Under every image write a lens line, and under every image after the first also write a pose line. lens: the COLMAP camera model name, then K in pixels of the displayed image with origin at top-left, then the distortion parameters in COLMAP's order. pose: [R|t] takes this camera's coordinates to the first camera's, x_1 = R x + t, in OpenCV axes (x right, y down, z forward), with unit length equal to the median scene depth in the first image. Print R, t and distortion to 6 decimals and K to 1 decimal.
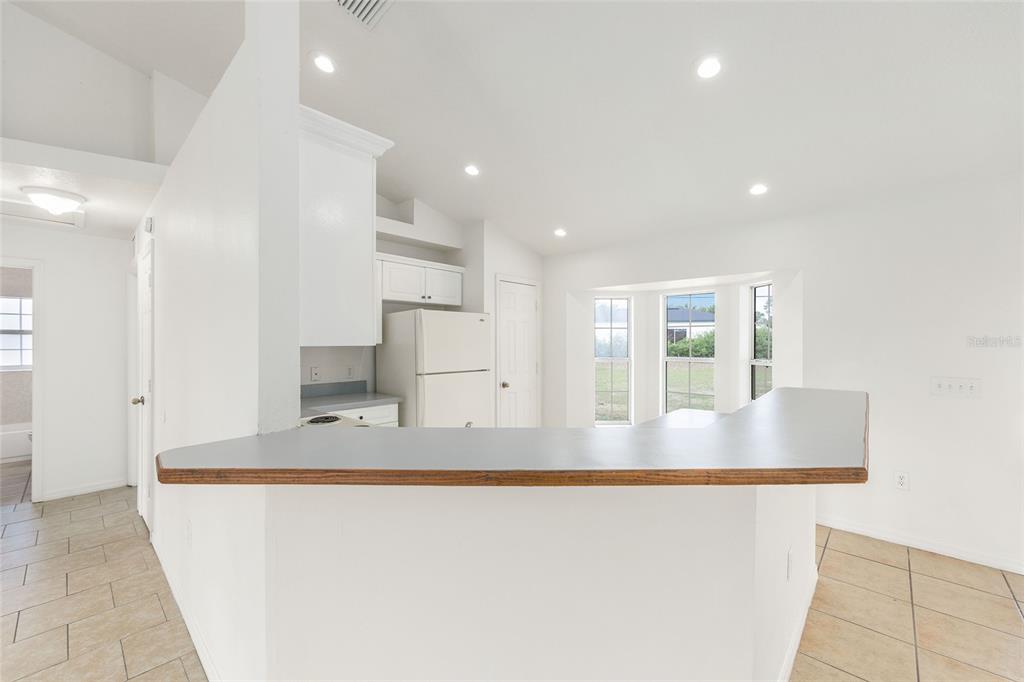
lens RADIAL K [[410.0, 0, 519.7], [0, 410.0, 342.5], [0, 0, 1]] dist [-0.000675, 0.000323]
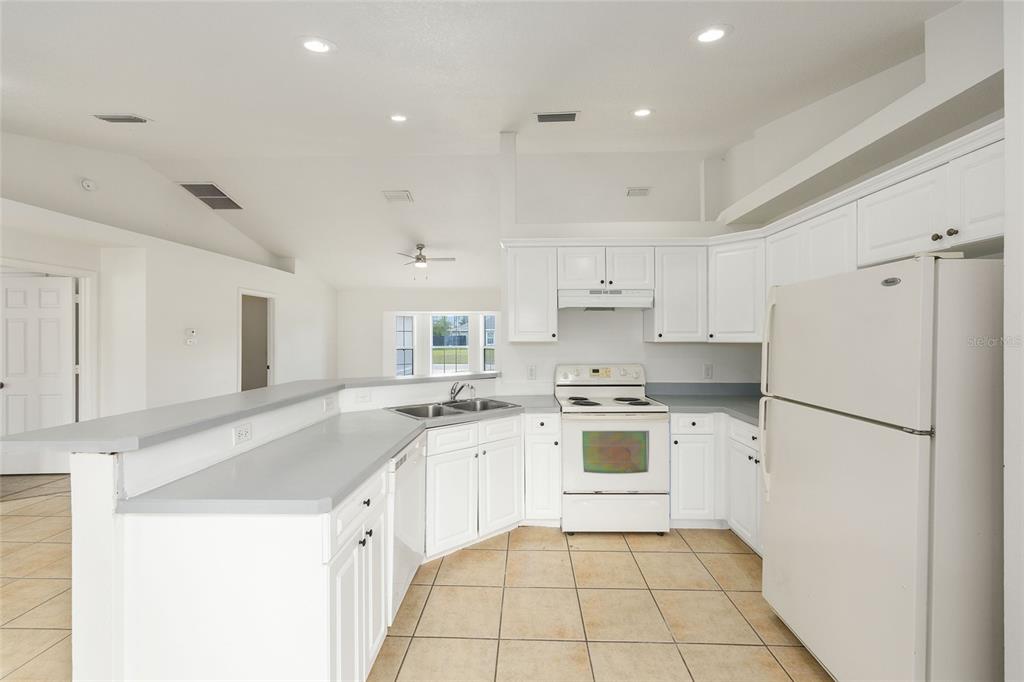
lens RADIAL K [[410.0, 0, 513.1], [0, 410.0, 336.9], [0, 0, 1]] dist [-0.000675, 0.000323]
pose [[-0.754617, -0.002750, -0.656159, 0.377019], [-0.008929, 0.999942, 0.006077, -0.005676], [0.656104, 0.010445, -0.754598, 1.049861]]
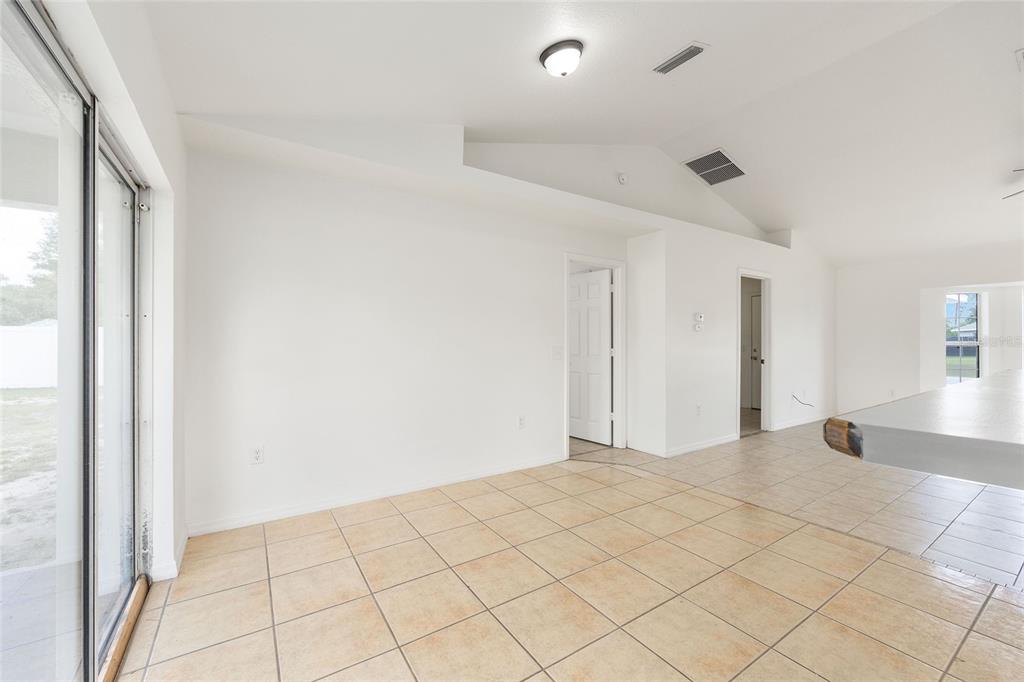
lens RADIAL K [[410.0, 0, 512.2], [0, 410.0, 341.1], [0, 0, 1]] dist [-0.000675, 0.000323]
pose [[-0.970162, -0.002171, 0.242448, 0.526185], [0.000391, 0.999945, 0.010516, 0.050634], [-0.242458, 0.010297, -0.970107, 0.713473]]
